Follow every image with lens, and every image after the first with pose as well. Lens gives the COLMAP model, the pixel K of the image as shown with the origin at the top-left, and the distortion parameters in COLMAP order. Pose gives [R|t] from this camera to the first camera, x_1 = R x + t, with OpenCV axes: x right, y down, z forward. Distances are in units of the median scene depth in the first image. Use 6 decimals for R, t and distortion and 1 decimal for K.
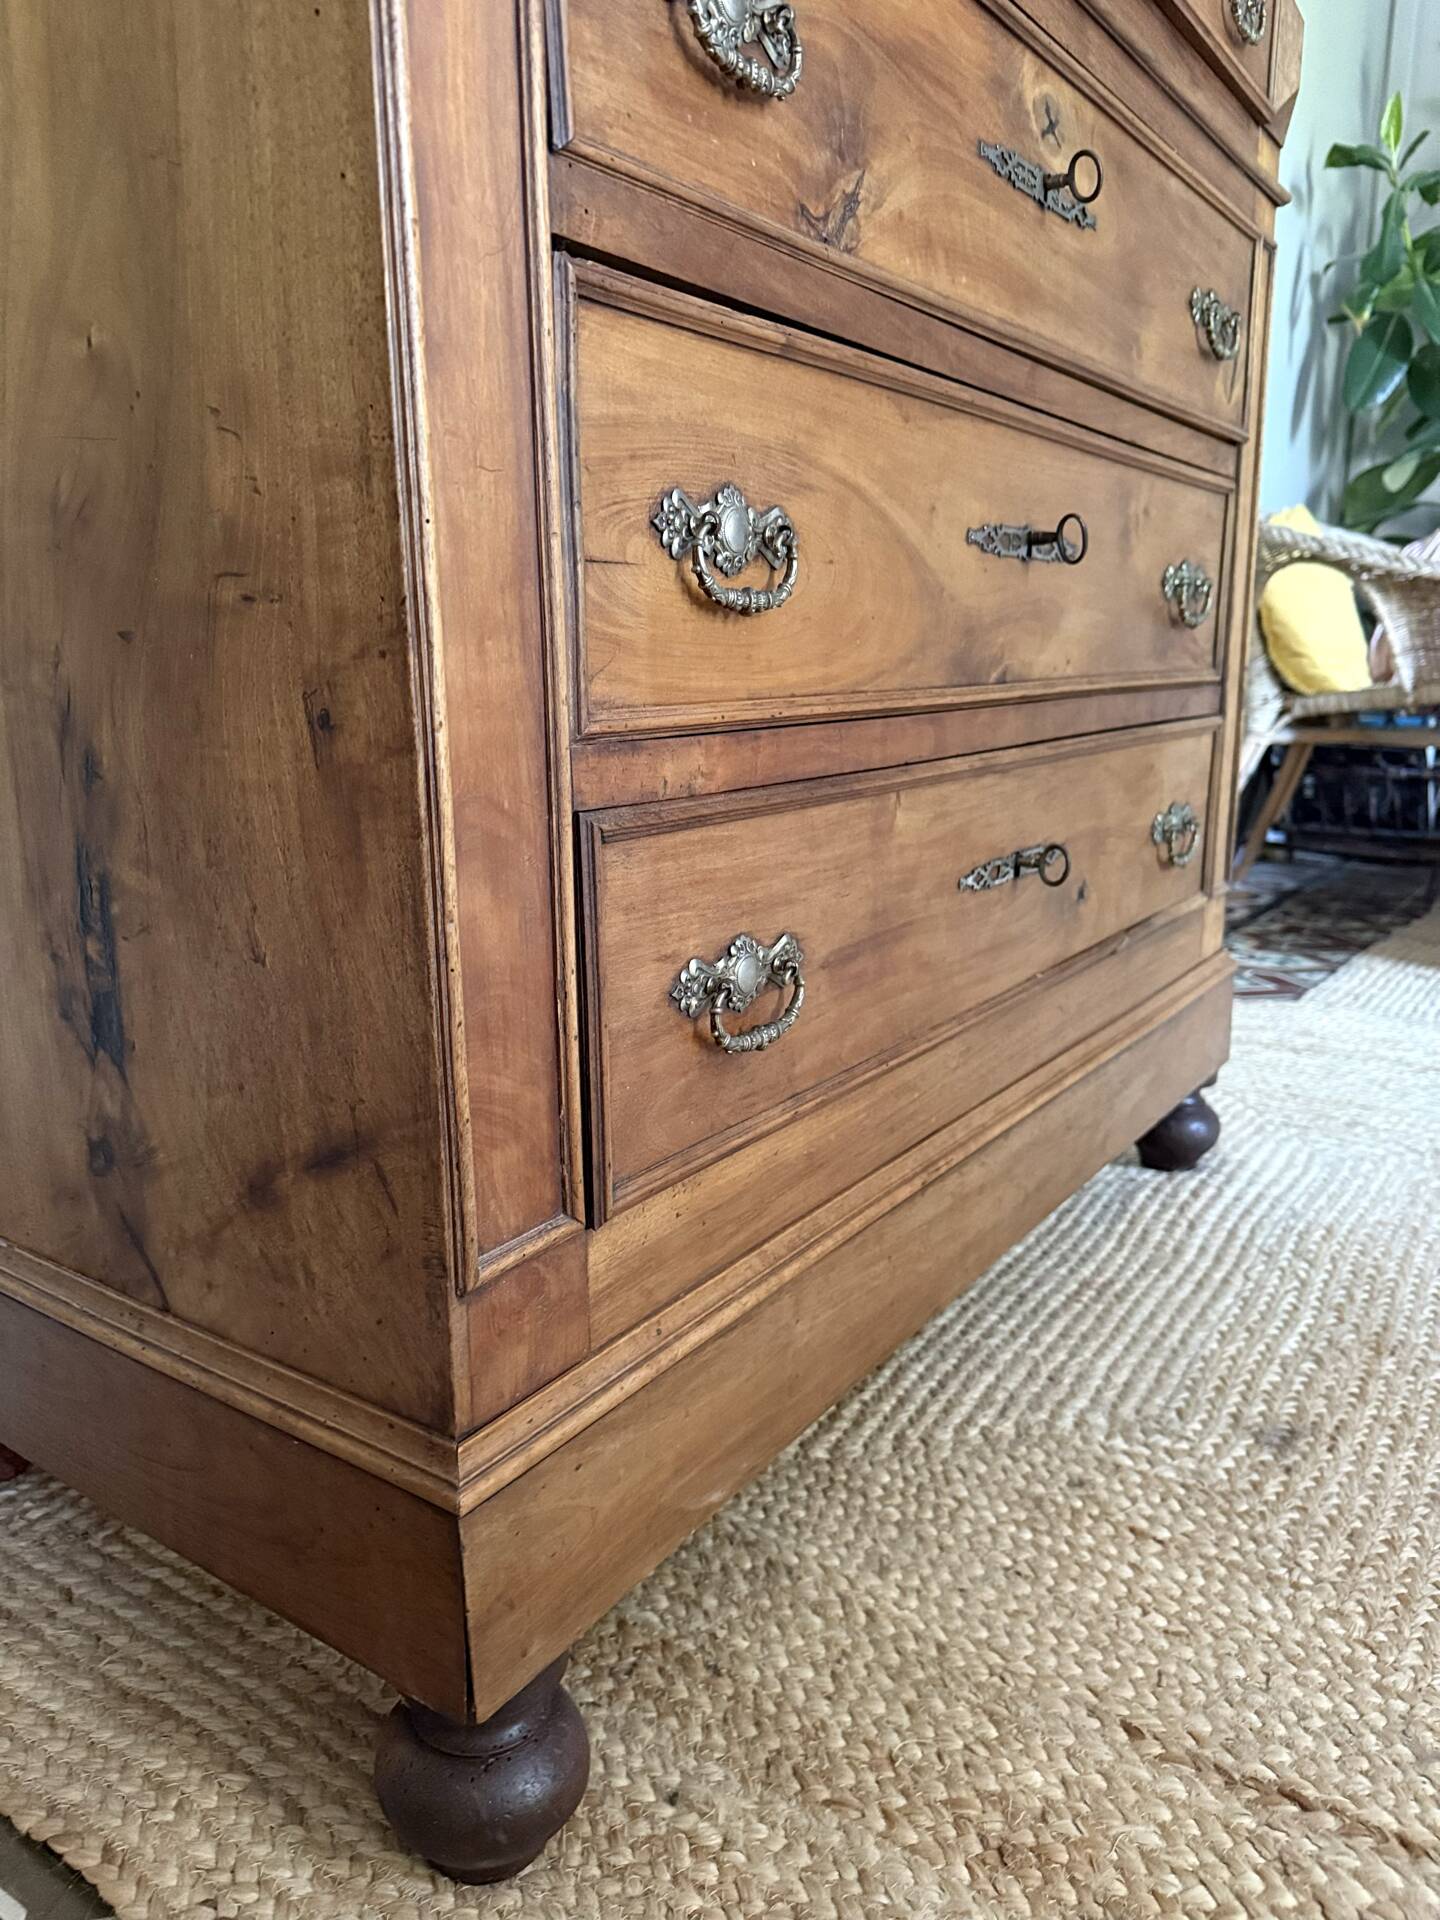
lens RADIAL K [[1361.4, 0, 685.1], [0, 1361.4, 963.3], [0, 0, 1]] dist [0.026007, -0.030850]
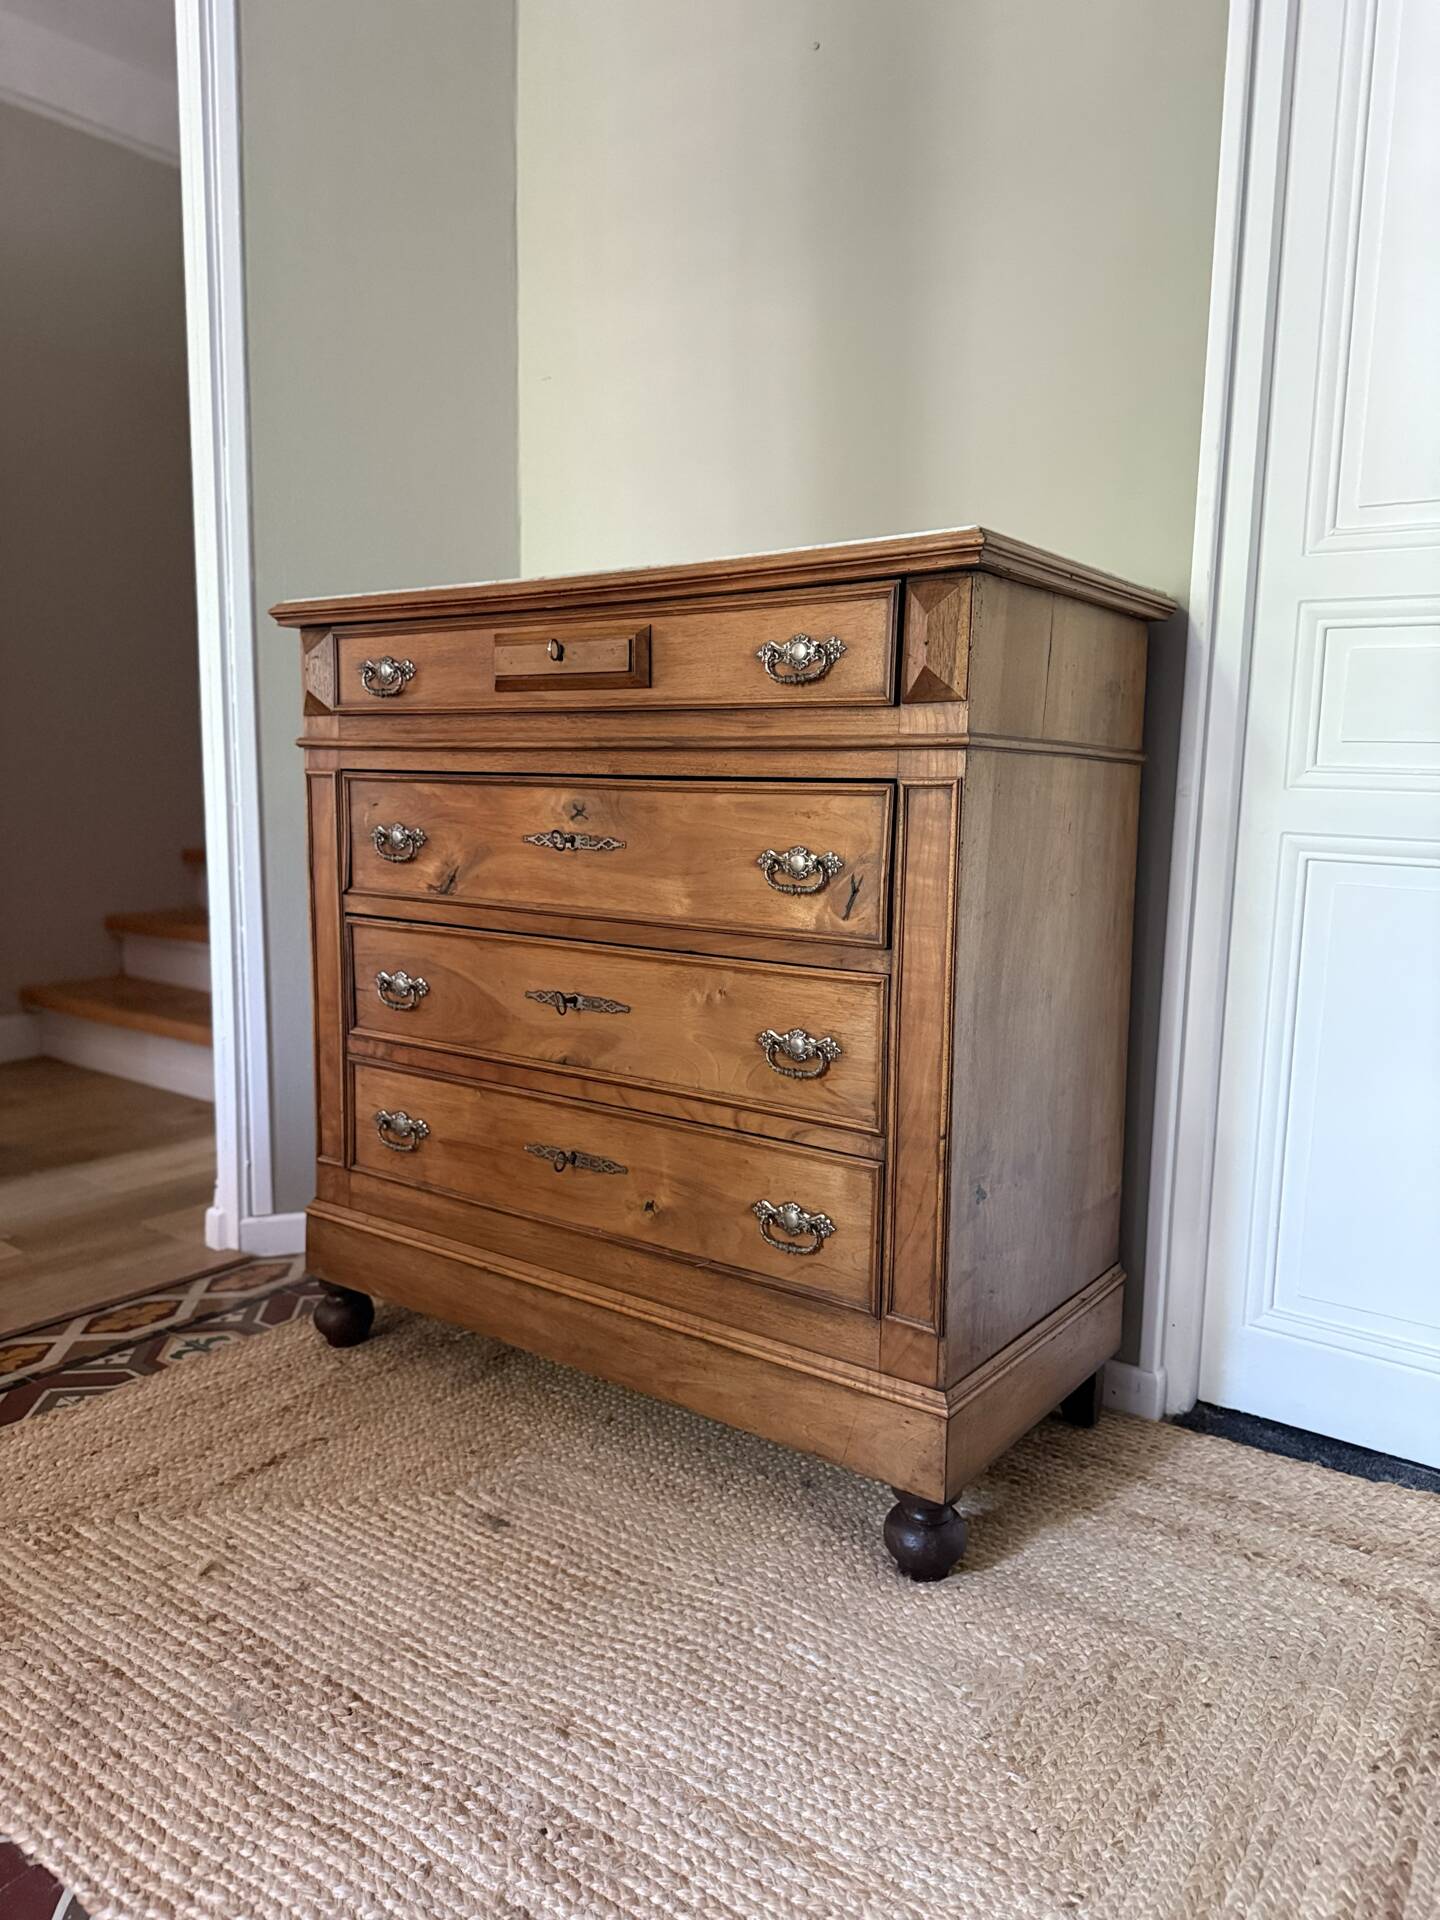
lens RADIAL K [[1356.1, 0, 720.0], [0, 1356.1, 960.0], [0, 0, 1]] dist [0.062856, -0.002154]
pose [[-0.004524, 0.142688, -0.989757, 2.541050], [-0.237312, 0.961340, 0.139676, -0.797504], [0.971423, 0.235513, 0.029512, 1.299545]]
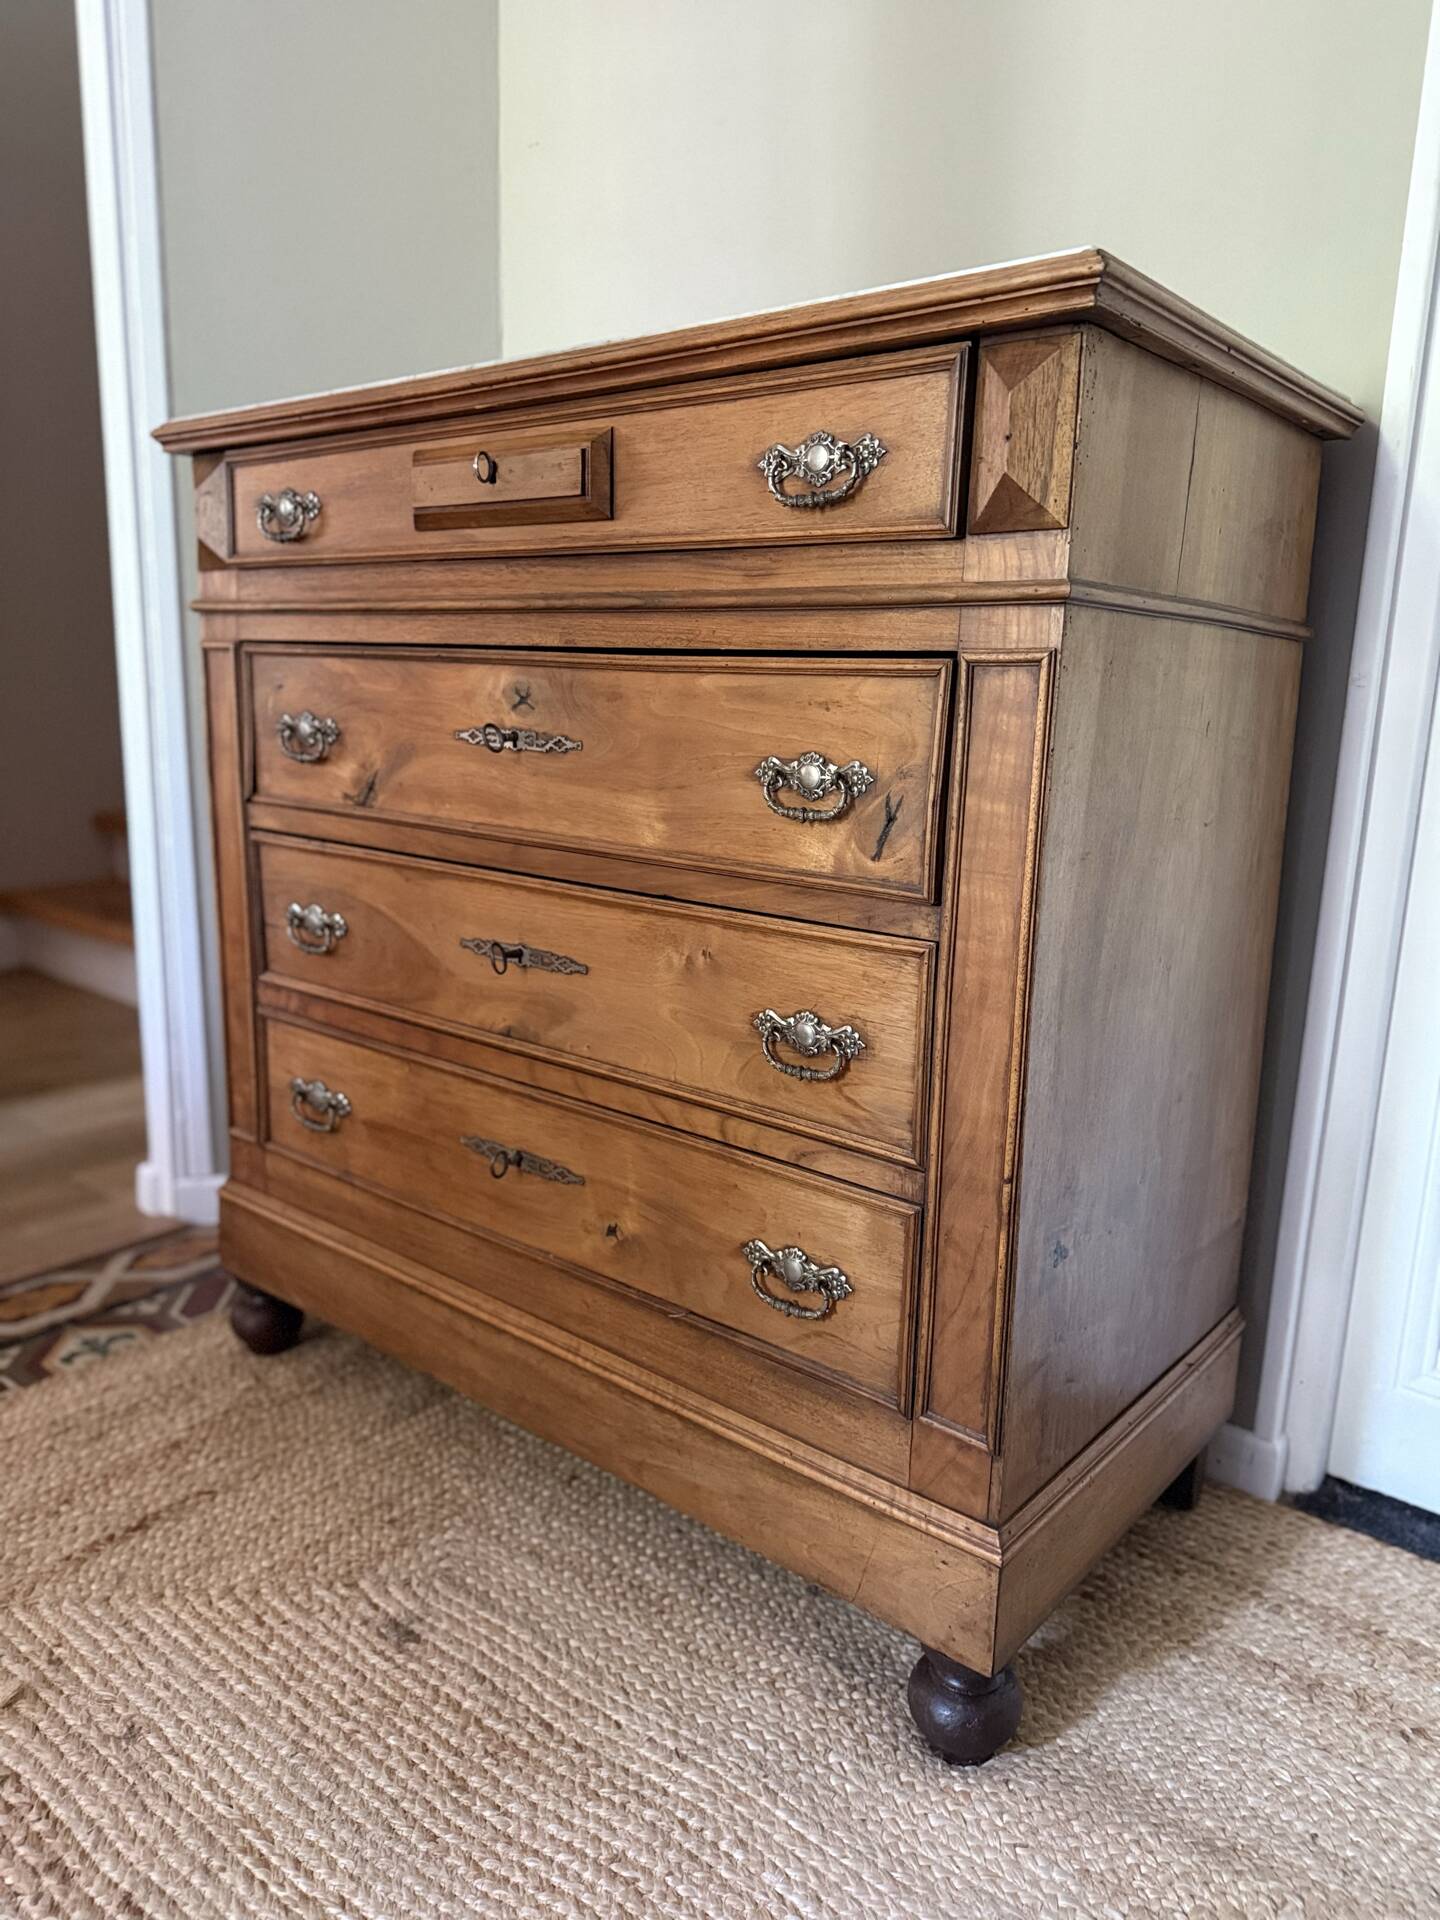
lens RADIAL K [[1366.2, 0, 721.4], [0, 1366.2, 965.0], [0, 0, 1]] dist [0.027748, -0.011437]
pose [[-0.058447, 0.218617, -0.974059, 1.953664], [-0.246371, 0.942387, 0.226292, -0.794276], [0.967412, 0.253206, -0.001219, 1.397795]]
